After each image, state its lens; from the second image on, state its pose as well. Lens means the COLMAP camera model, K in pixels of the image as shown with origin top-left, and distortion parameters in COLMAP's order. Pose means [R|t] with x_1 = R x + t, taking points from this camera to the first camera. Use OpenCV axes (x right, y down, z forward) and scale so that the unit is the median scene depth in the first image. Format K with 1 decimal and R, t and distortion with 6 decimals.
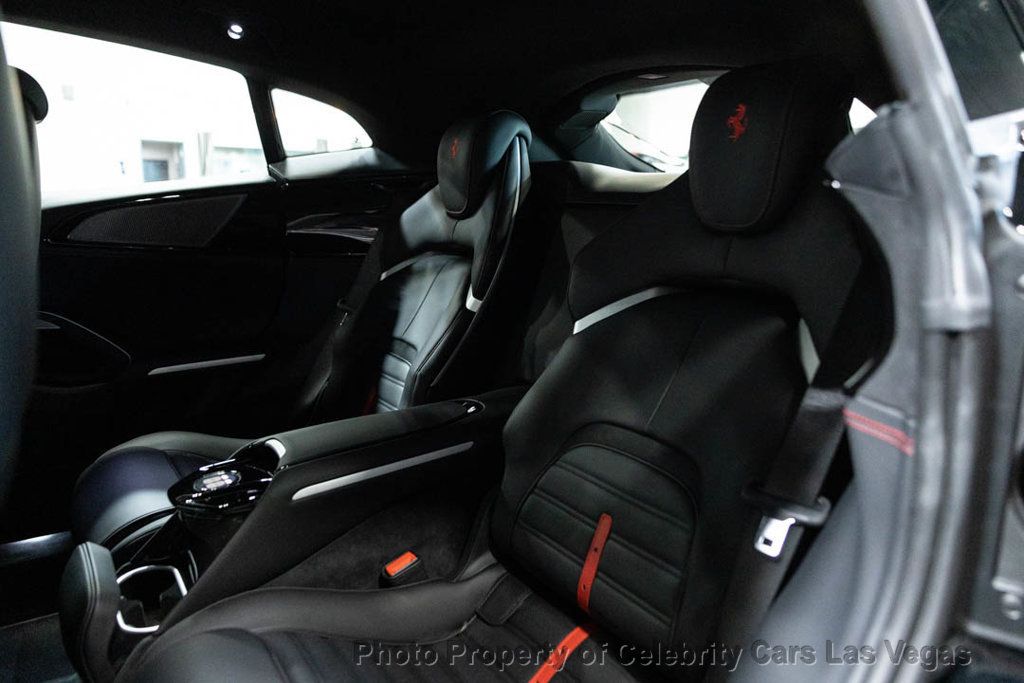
lens RADIAL K [[693.8, 0, 512.0], [0, 693.8, 341.5], [0, 0, 1]] dist [-0.008929, -0.000767]
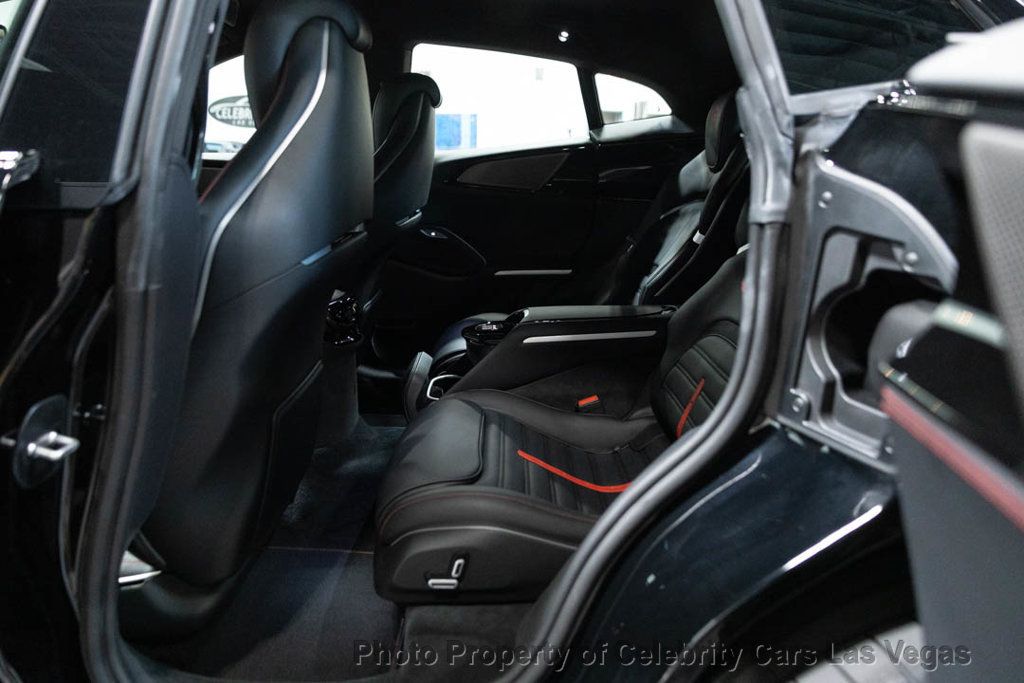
lens RADIAL K [[693.8, 0, 512.0], [0, 693.8, 341.5], [0, 0, 1]] dist [-0.008929, -0.000767]
pose [[0.828881, 0.145399, -0.540199, 0.375479], [-0.120373, 0.989370, 0.081598, 0.071524], [0.546321, -0.002610, 0.837572, -0.258602]]
